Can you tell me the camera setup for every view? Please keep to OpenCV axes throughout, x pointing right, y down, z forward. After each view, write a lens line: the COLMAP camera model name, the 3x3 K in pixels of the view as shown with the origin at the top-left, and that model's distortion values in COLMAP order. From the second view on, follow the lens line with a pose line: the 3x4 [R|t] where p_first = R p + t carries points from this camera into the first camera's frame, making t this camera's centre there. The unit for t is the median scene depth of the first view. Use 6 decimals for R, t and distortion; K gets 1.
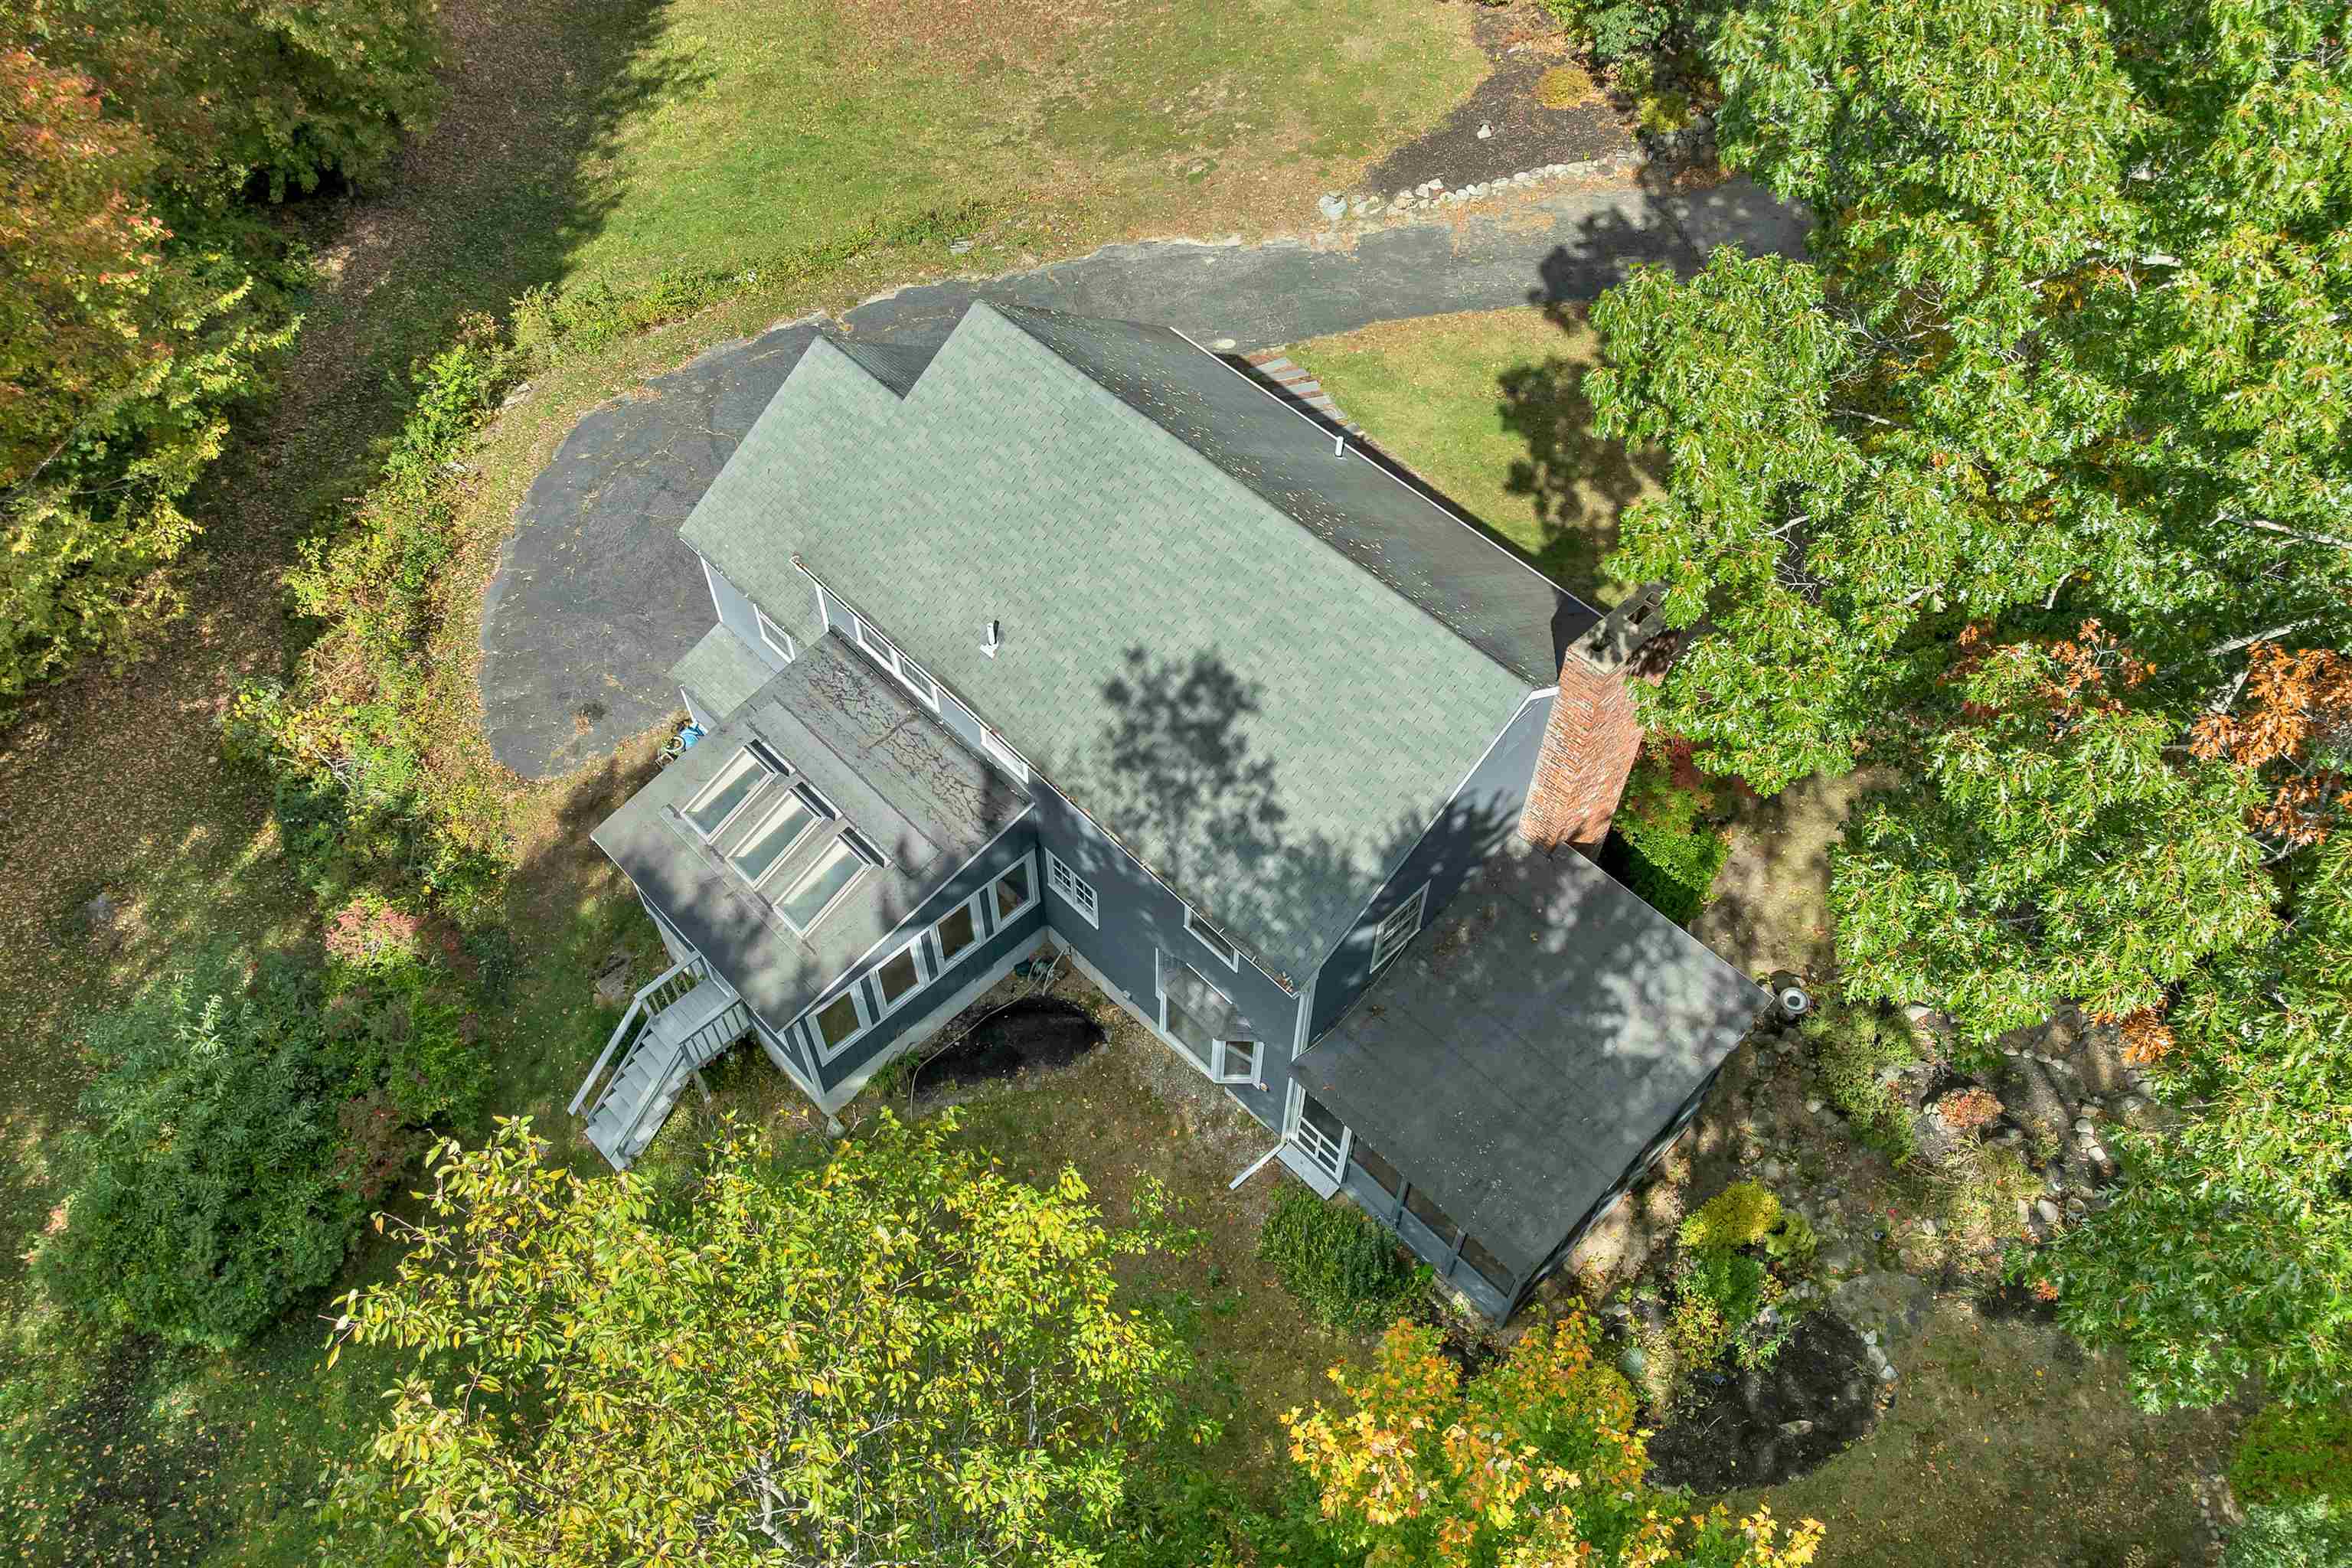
lens RADIAL K [[1698.3, 0, 1180.4], [0, 1698.3, 810.1], [0, 0, 1]] dist [-0.042866, 0.002299]
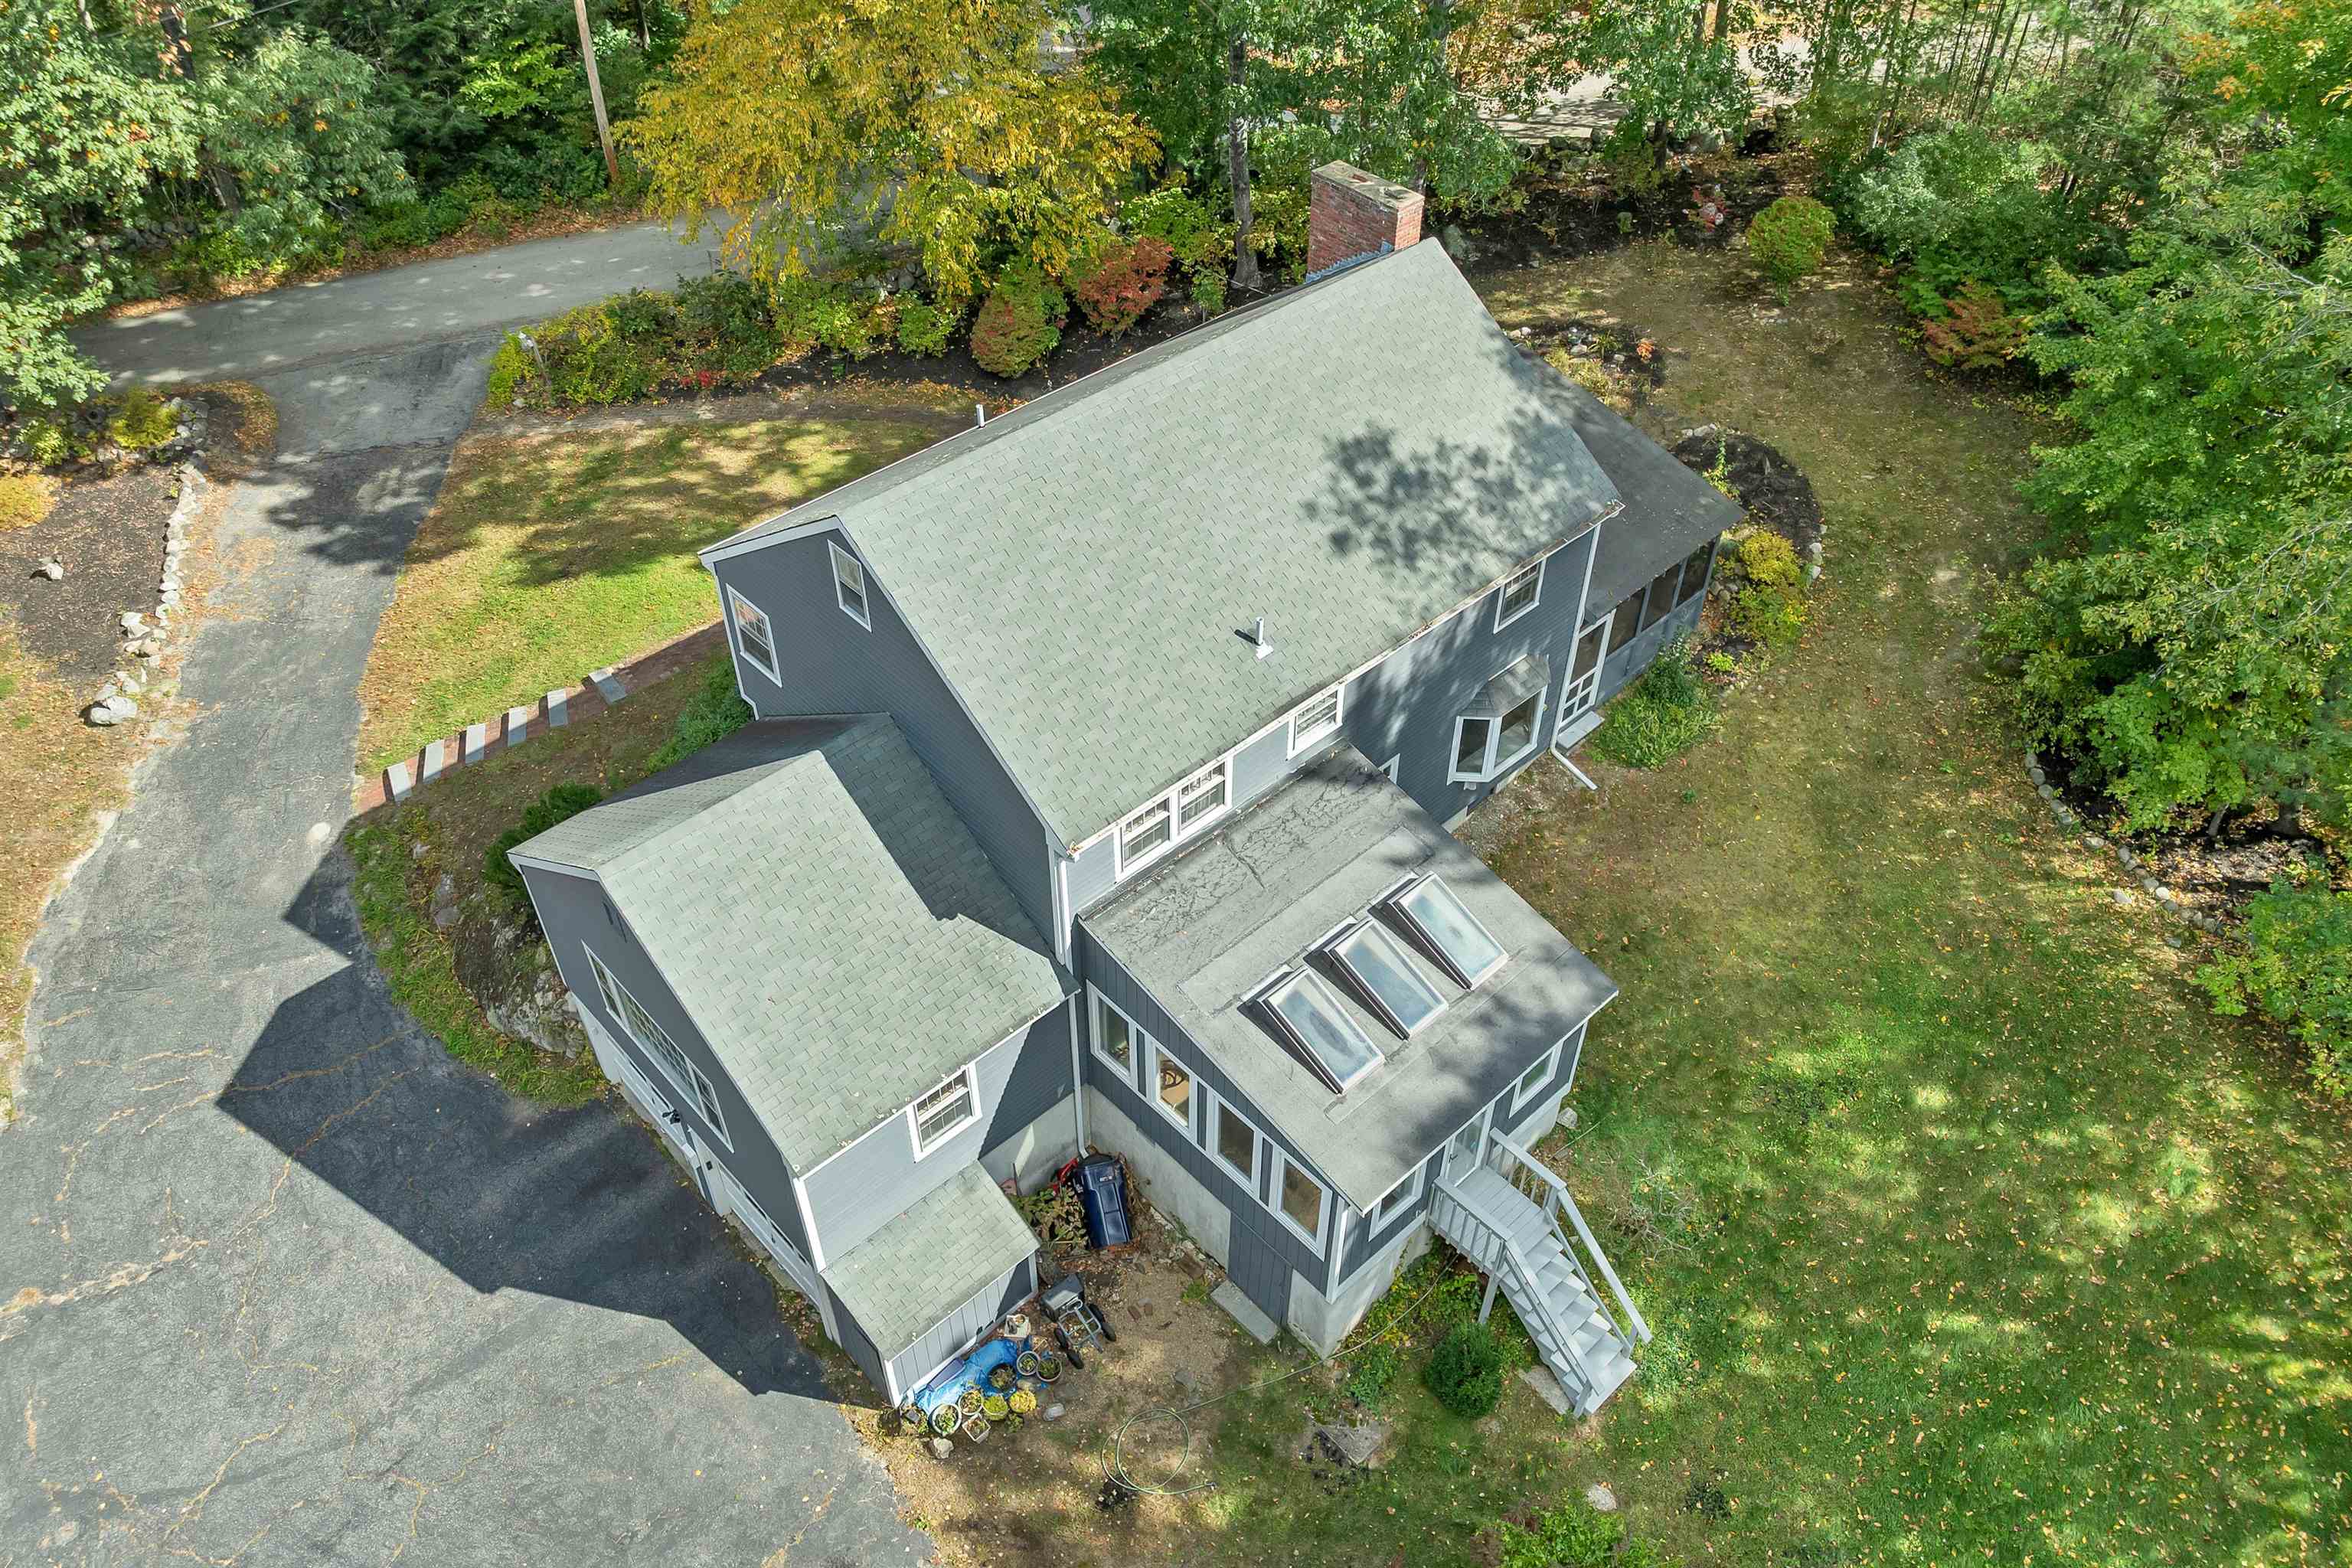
lens RADIAL K [[1698.3, 0, 1180.4], [0, 1698.3, 810.1], [0, 0, 1]] dist [-0.042866, 0.002299]
pose [[0.018707, -0.703795, 0.710156, -0.769233], [0.807865, 0.429119, 0.403995, -0.433358], [-0.589071, 0.566153, 0.576599, 0.540836]]
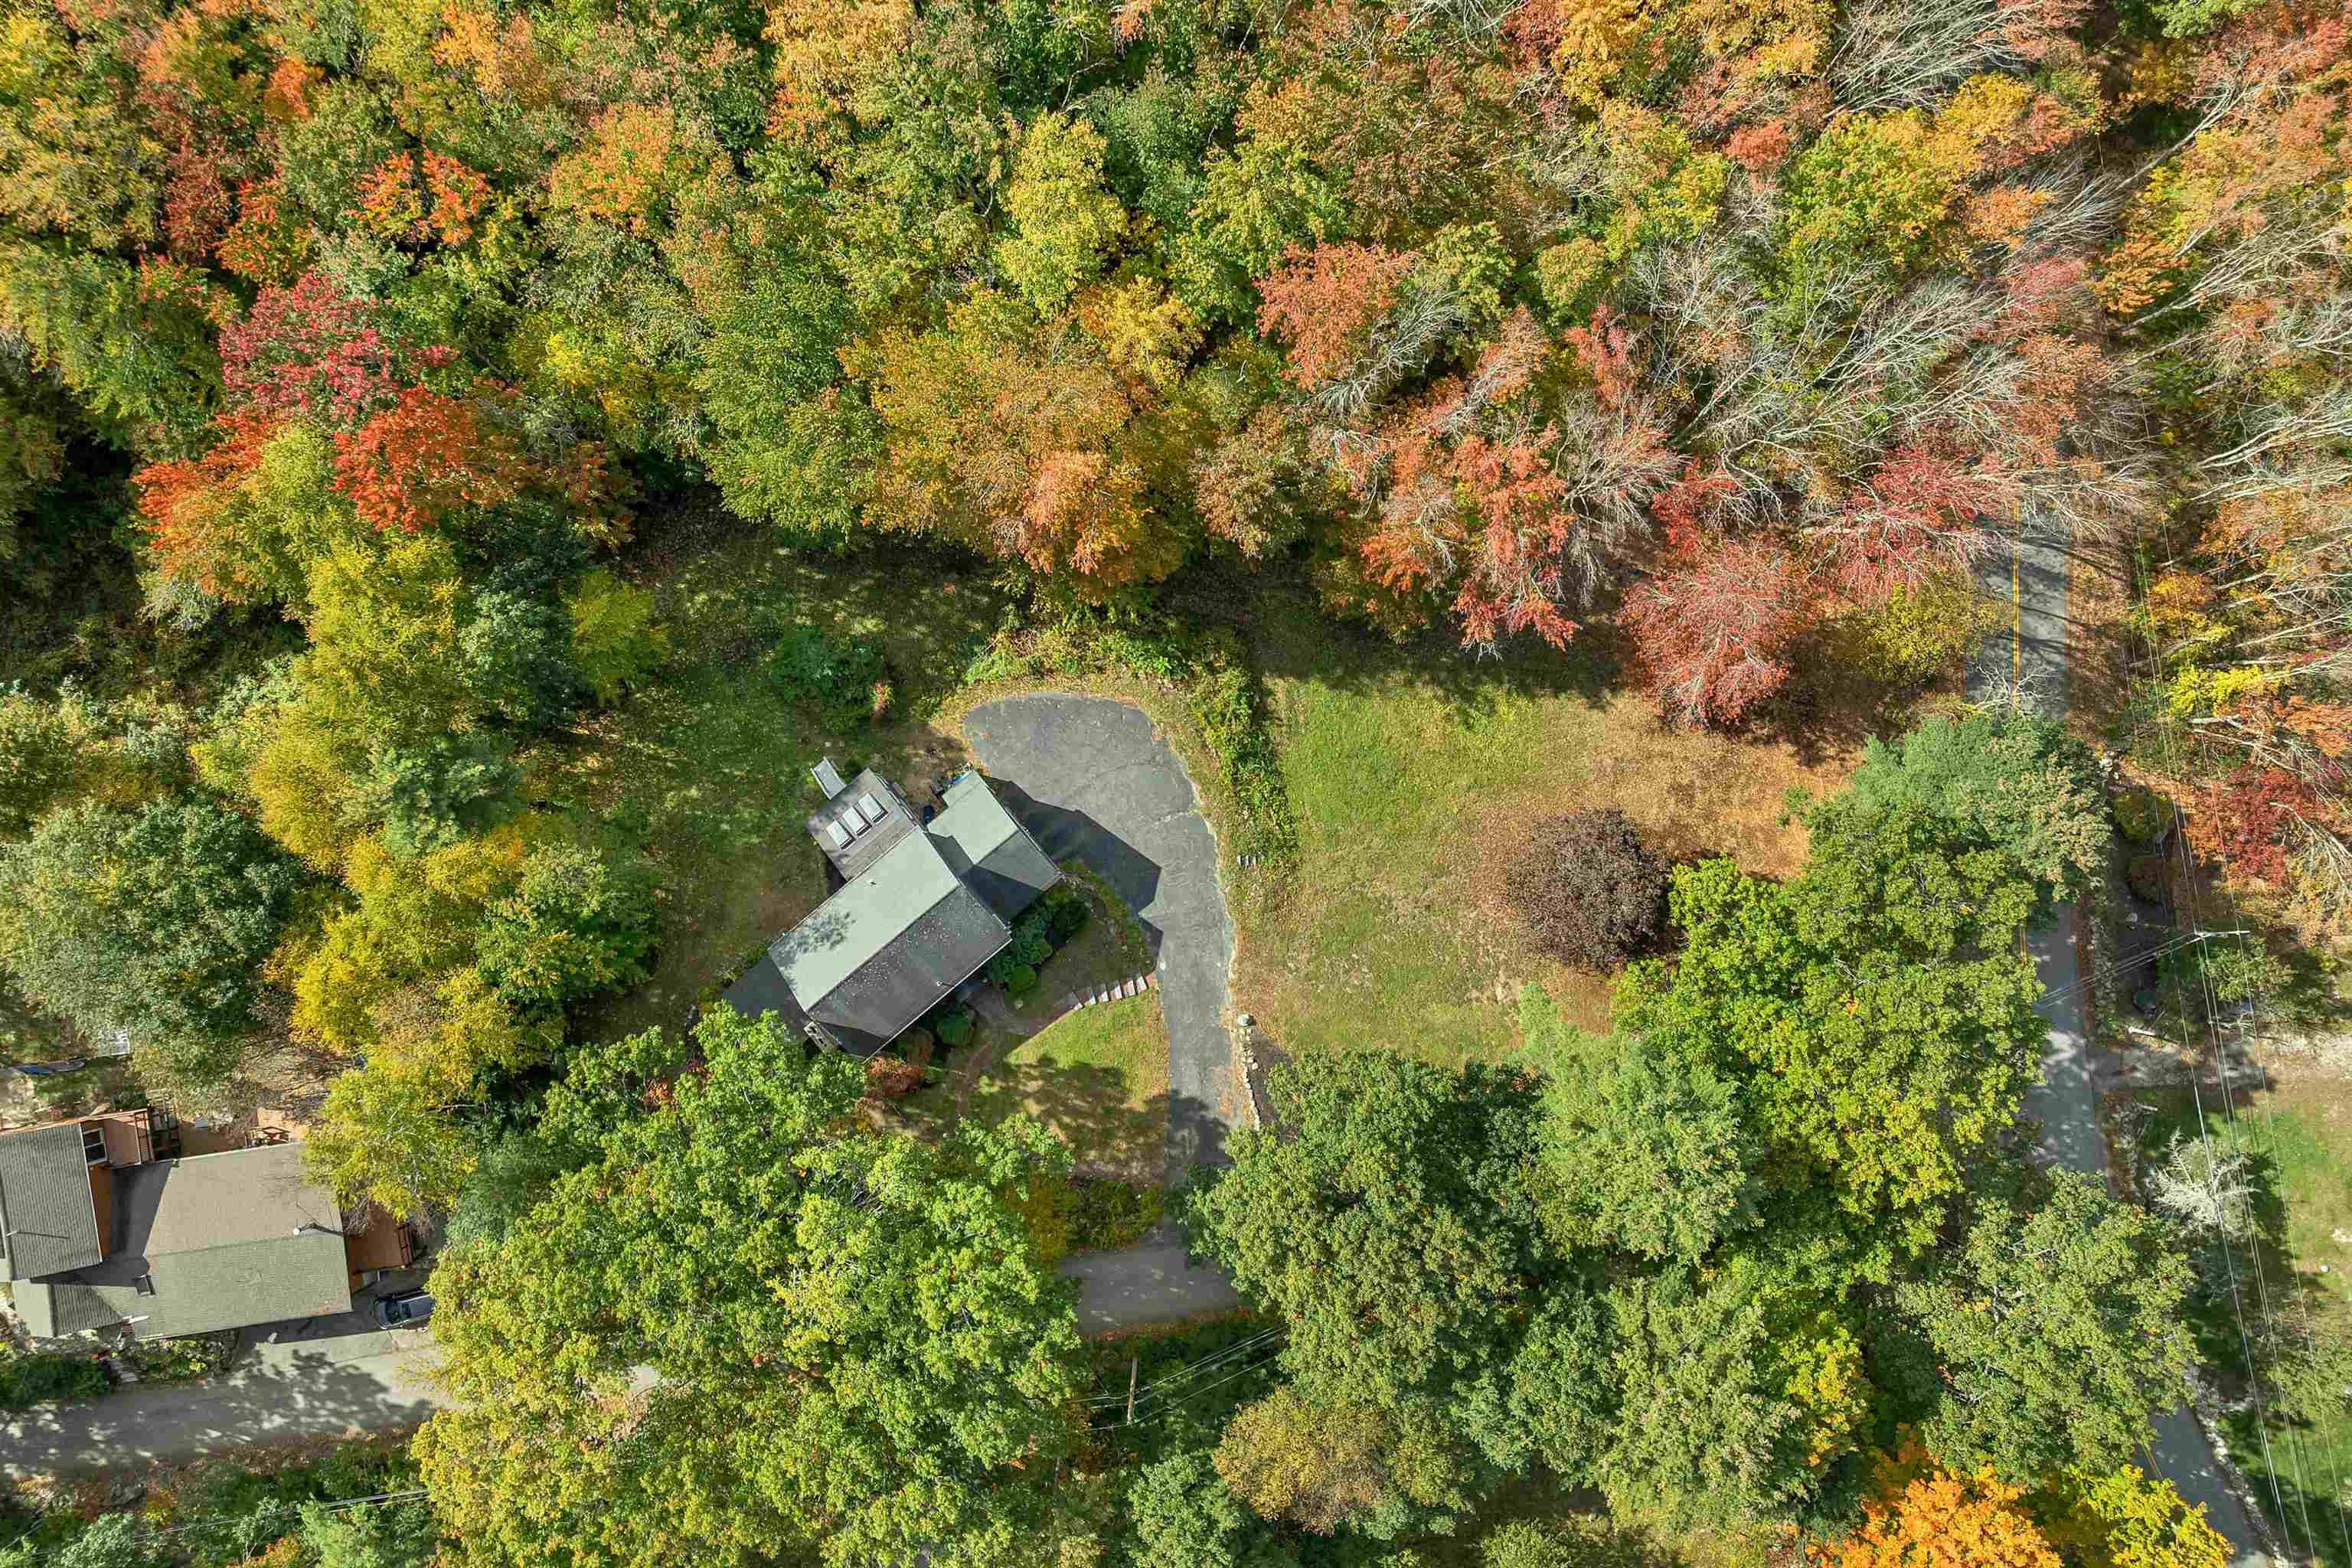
lens RADIAL K [[1698.3, 0, 1180.4], [0, 1698.3, 810.1], [0, 0, 1]] dist [-0.042866, 0.002299]
pose [[-0.072030, 0.996845, -0.033340, -0.189707], [-0.817329, -0.039834, 0.574792, -2.737333], [0.571651, 0.068652, 0.817620, -1.661275]]
